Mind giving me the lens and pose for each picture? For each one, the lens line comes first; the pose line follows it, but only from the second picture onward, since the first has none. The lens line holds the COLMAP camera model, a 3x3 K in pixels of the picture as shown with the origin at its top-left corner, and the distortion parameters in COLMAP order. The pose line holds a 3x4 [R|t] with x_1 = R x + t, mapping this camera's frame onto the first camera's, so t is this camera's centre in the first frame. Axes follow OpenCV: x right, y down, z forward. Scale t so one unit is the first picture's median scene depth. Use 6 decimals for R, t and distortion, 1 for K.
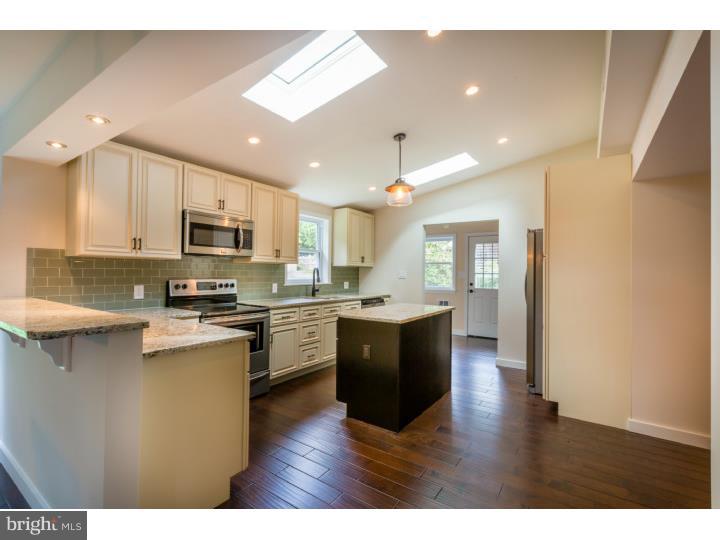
lens RADIAL K [[337.4, 0, 360.0], [0, 337.4, 270.0], [0, 0, 1]] dist [-0.000171, 0.000105]
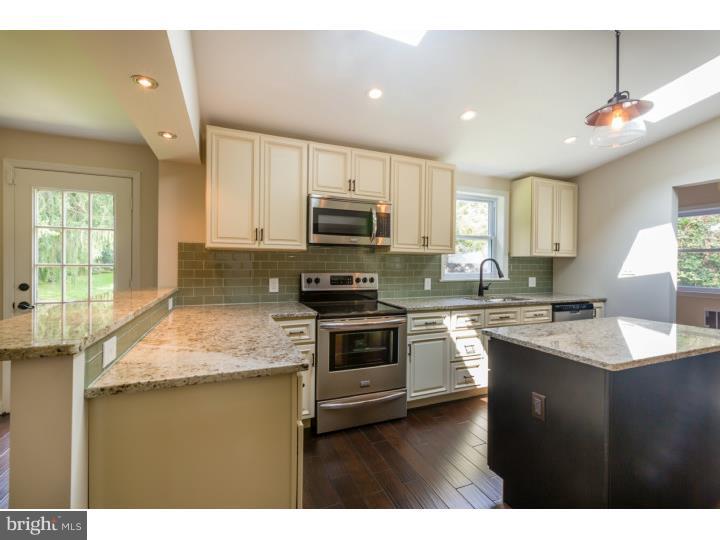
lens RADIAL K [[320.2, 0, 361.6], [0, 320.2, 266.1], [0, 0, 1]] dist [0.000069, 0.000218]
pose [[0.836206, 0.000151, -0.548415, 0.050185], [0.004714, 0.999961, 0.007463, 0.003624], [0.548395, -0.008826, 0.836173, 0.311540]]
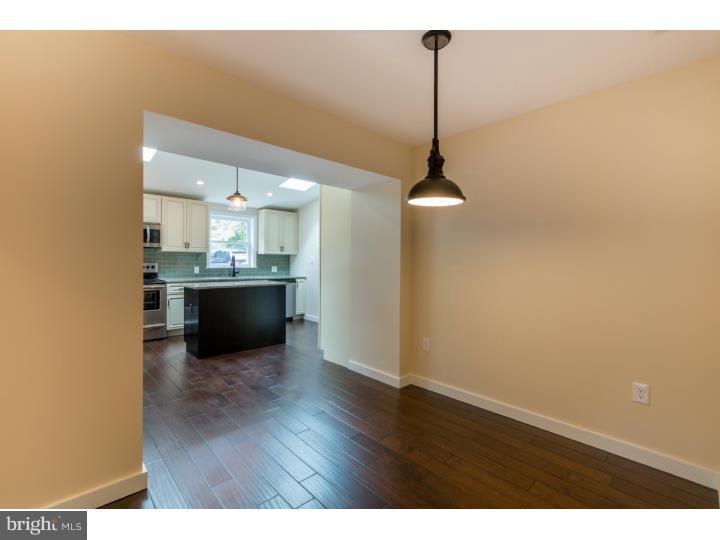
lens RADIAL K [[320.2, 0, 361.6], [0, 320.2, 266.1], [0, 0, 1]] dist [0.000069, 0.000218]
pose [[0.981486, -0.001607, -0.191526, 0.813152], [0.005031, 0.999836, 0.017395, 0.021895], [0.191466, -0.018036, 0.981333, -0.207778]]
